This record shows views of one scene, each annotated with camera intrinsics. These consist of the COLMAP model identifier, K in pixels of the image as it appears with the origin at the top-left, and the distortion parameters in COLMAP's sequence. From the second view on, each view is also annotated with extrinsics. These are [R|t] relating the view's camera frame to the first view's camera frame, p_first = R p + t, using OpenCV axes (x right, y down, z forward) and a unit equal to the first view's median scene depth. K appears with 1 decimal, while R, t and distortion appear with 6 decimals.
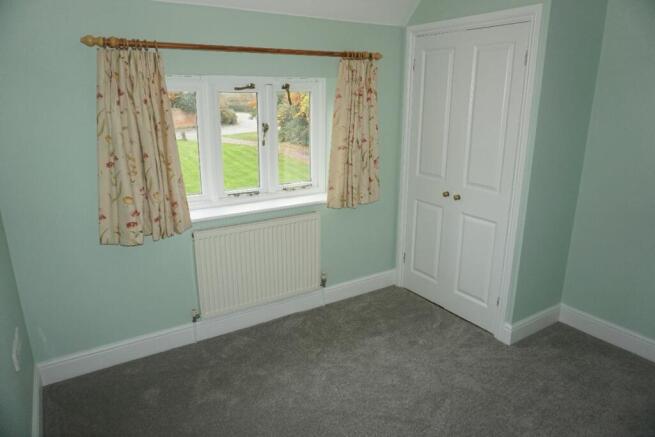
lens RADIAL K [[460.6, 0, 387.4], [0, 460.6, 234.4], [0, 0, 1]] dist [-0.001891, -0.002327]
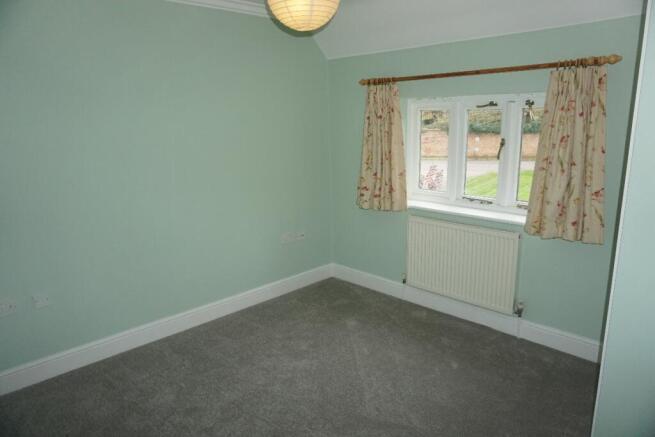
lens RADIAL K [[442.7, 0, 327.5], [0, 442.7, 218.5], [0, 0, 1]] dist [-0.000844, 0.001025]
pose [[0.167997, 0.220001, -0.960925, 0.648499], [-0.263849, 0.949249, 0.171199, -0.131448], [0.949821, 0.224778, 0.217518, 0.432835]]
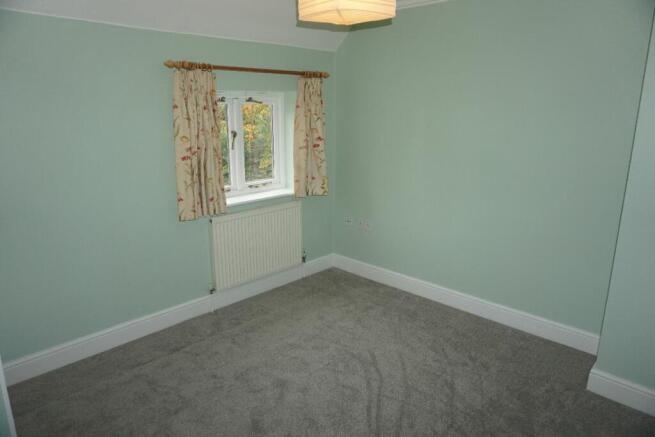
lens RADIAL K [[442.7, 0, 327.5], [0, 442.7, 218.5], [0, 0, 1]] dist [-0.000844, 0.001025]
pose [[0.985353, -0.048499, 0.163486, -0.271017], [0.056685, 0.997342, -0.045780, 0.058359], [-0.160831, 0.054376, 0.985483, -0.169859]]
